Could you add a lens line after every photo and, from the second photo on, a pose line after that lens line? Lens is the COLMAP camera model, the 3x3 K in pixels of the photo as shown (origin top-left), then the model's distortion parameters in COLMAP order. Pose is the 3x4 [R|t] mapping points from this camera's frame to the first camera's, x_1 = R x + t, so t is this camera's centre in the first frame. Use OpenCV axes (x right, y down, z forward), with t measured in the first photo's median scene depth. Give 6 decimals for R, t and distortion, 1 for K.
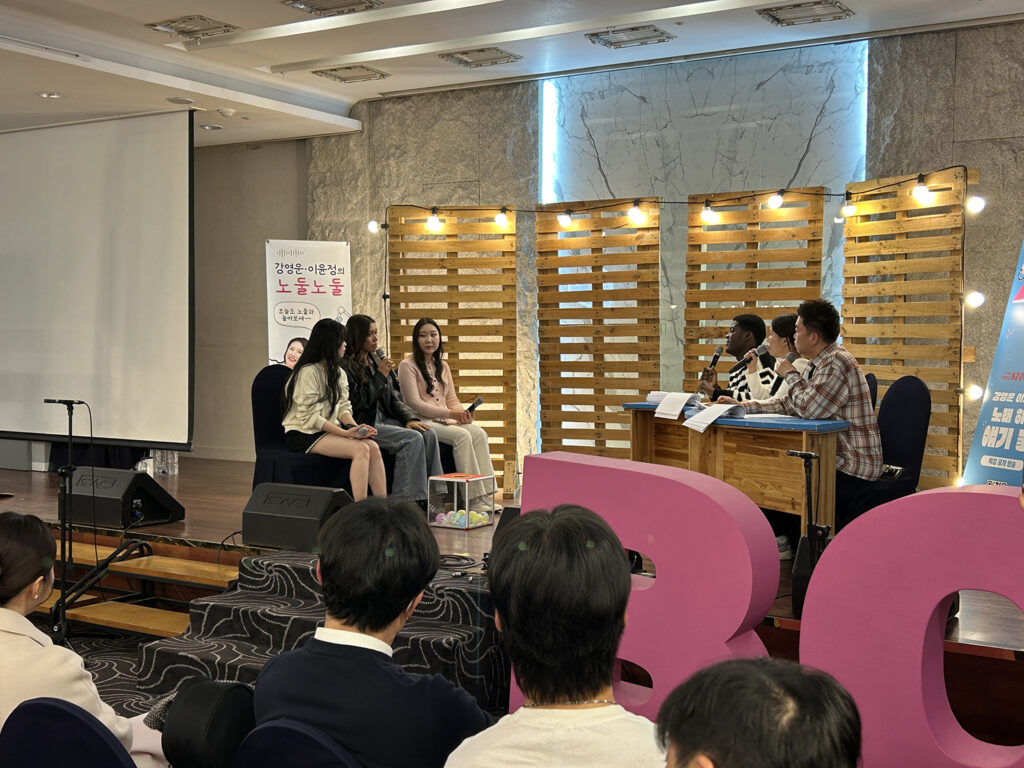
lens RADIAL K [[1237.6, 0, 509.6], [0, 1237.6, 378.0], [0, 0, 1]] dist [0.054783, 0.000000]
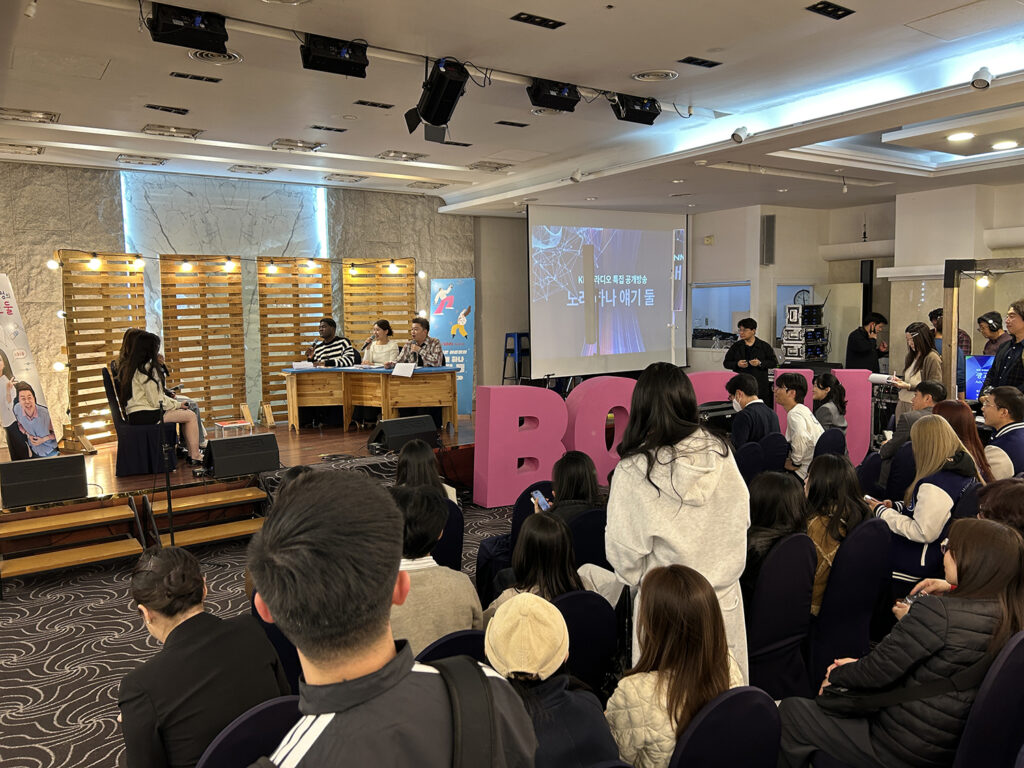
lens RADIAL K [[761.8, 0, 520.8], [0, 761.8, 380.9], [0, 0, 1]] dist [0.003486, -0.007123]
pose [[0.368068, -0.106103, 0.923725, -0.747229], [0.049977, 0.994289, 0.094295, -0.049115], [-0.928455, 0.011458, 0.371269, 0.211621]]
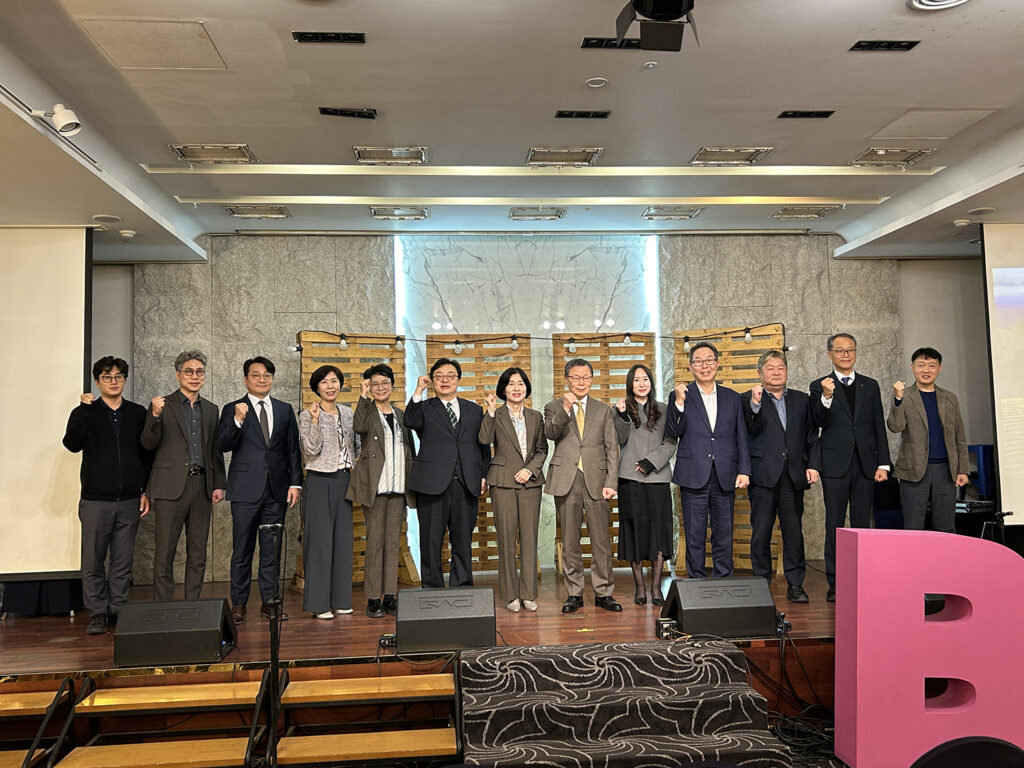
lens RADIAL K [[915.8, 0, 511.8], [0, 915.8, 389.8], [0, 0, 1]] dist [0.081078, -0.002263]
pose [[0.791361, 0.001847, 0.611346, -0.476071], [0.049675, 0.996495, -0.067312, -0.022372], [-0.609328, 0.083637, 0.788495, 0.244630]]
